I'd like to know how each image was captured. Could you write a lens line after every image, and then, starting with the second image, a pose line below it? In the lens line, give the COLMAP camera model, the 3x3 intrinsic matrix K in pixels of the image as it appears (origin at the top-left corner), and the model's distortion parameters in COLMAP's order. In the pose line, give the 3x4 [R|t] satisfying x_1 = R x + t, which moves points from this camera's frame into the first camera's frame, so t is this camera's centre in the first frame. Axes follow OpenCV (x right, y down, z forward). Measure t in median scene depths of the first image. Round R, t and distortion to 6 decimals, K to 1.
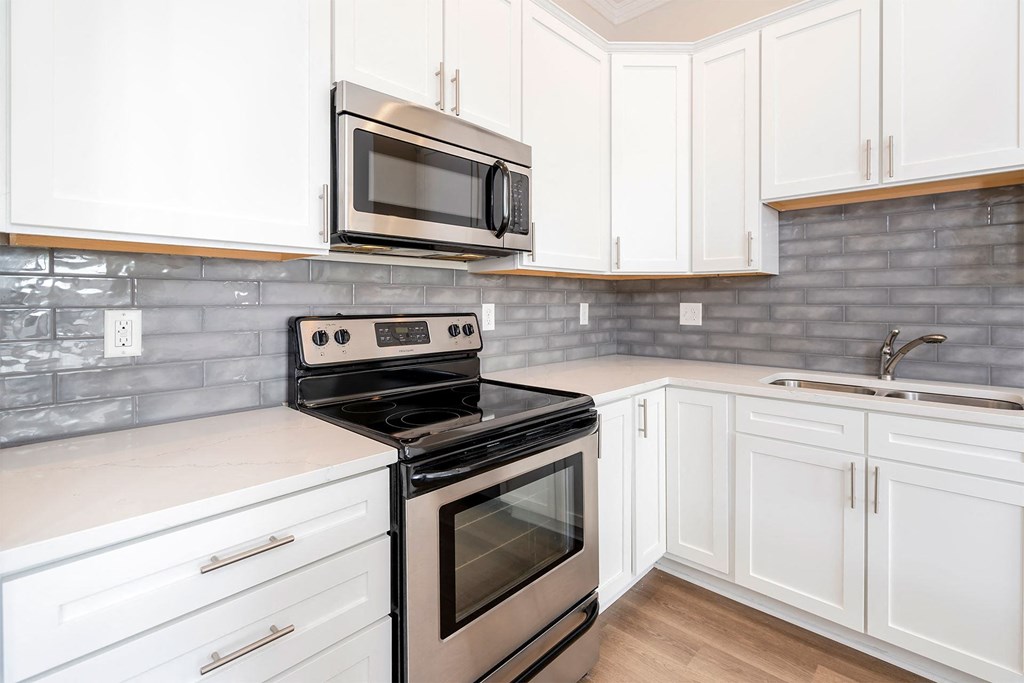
lens RADIAL K [[466.2, 0, 507.4], [0, 466.2, 305.4], [0, 0, 1]] dist [-0.004334, 0.001741]
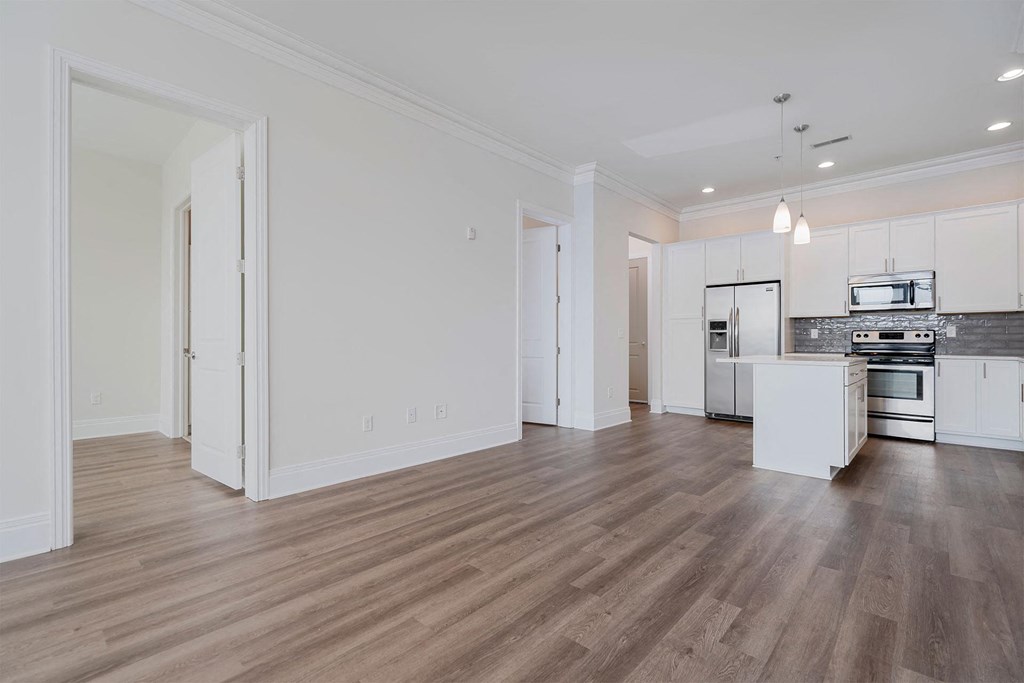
lens RADIAL K [[466.2, 0, 508.5], [0, 466.2, 337.8], [0, 0, 1]] dist [-0.004334, 0.001741]
pose [[0.030094, -0.003838, -0.999540, 2.774116], [-0.009350, 0.999948, -0.004121, 0.106176], [0.999503, 0.009470, 0.030057, -1.672298]]
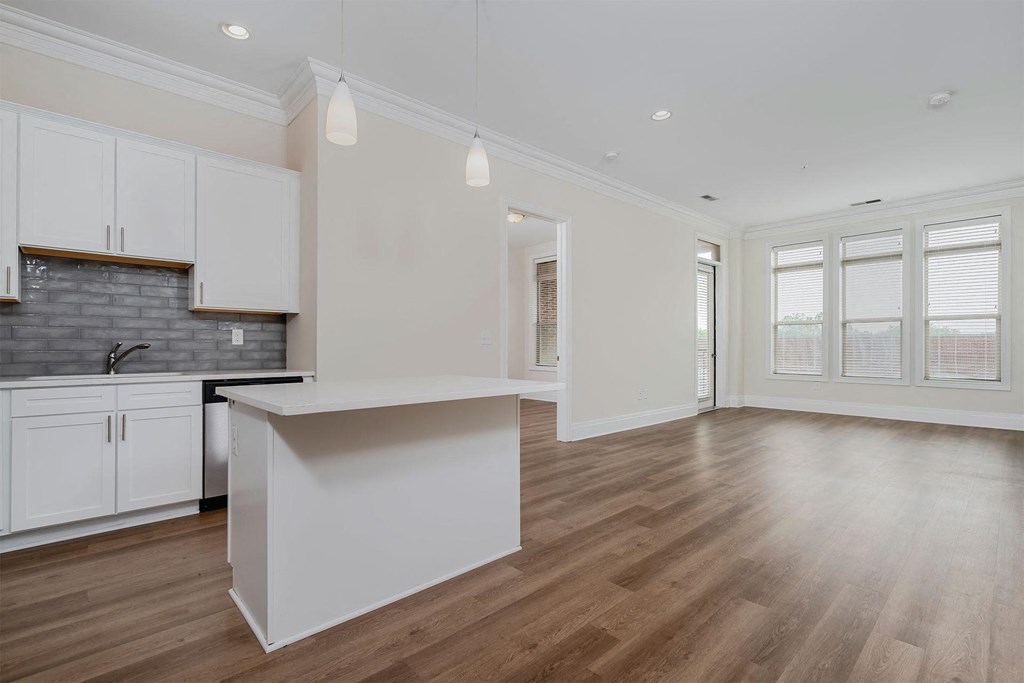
lens RADIAL K [[466.2, 0, 519.6], [0, 466.2, 331.6], [0, 0, 1]] dist [-0.004334, 0.001741]
pose [[0.039020, 0.029714, 0.998797, -0.803976], [0.012156, 0.999470, -0.030209, 0.088066], [-0.999164, 0.013320, 0.038638, -0.503196]]
